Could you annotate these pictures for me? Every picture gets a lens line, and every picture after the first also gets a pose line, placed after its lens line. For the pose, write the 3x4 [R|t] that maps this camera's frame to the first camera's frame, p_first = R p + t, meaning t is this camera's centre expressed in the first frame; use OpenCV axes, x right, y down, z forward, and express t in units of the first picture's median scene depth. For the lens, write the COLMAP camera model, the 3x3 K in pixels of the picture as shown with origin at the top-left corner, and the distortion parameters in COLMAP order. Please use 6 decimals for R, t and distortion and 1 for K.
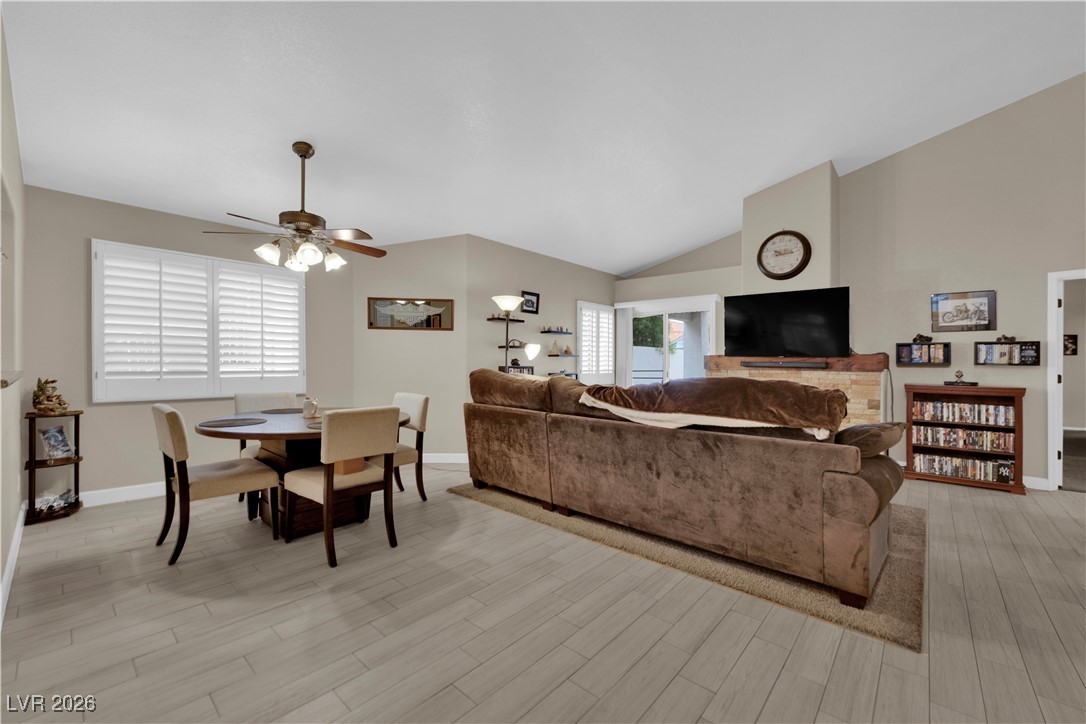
lens RADIAL K [[434.9, 0, 546.3], [0, 434.9, 362.3], [0, 0, 1]] dist [-0.002677, -0.000784]
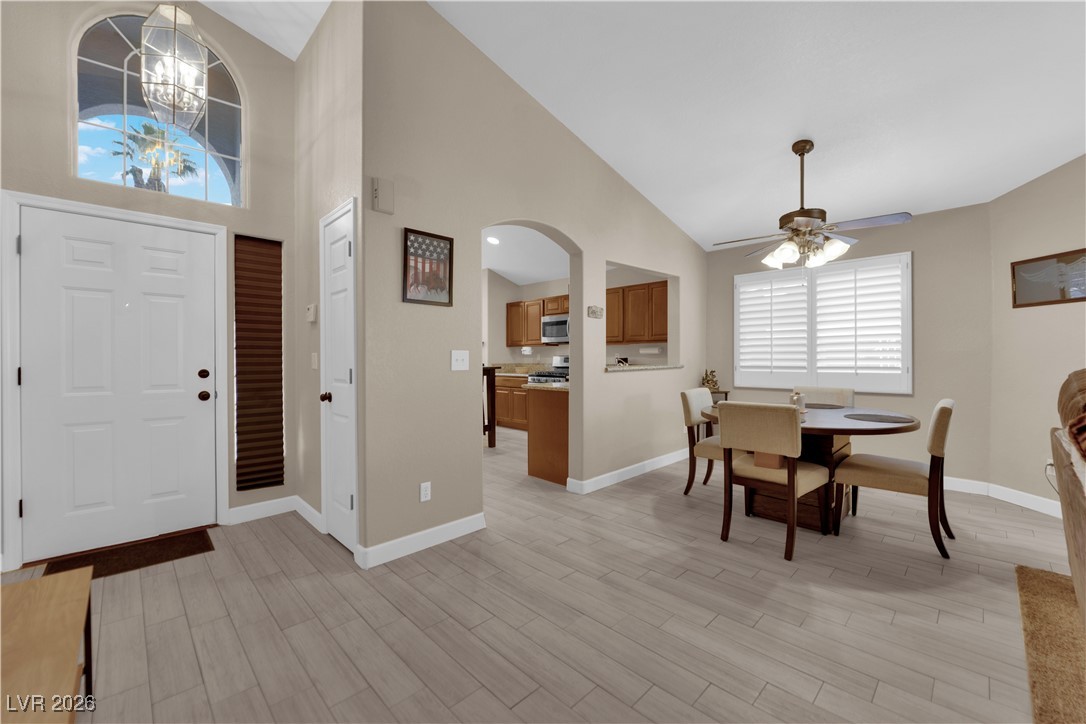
lens RADIAL K [[434.9, 0, 543.9], [0, 434.9, 368.7], [0, 0, 1]] dist [-0.002677, -0.000784]
pose [[-0.060097, 0.014436, -0.998088, 0.485303], [0.007369, 0.999875, 0.014018, 0.006577], [0.998165, -0.006512, -0.060196, 0.454781]]
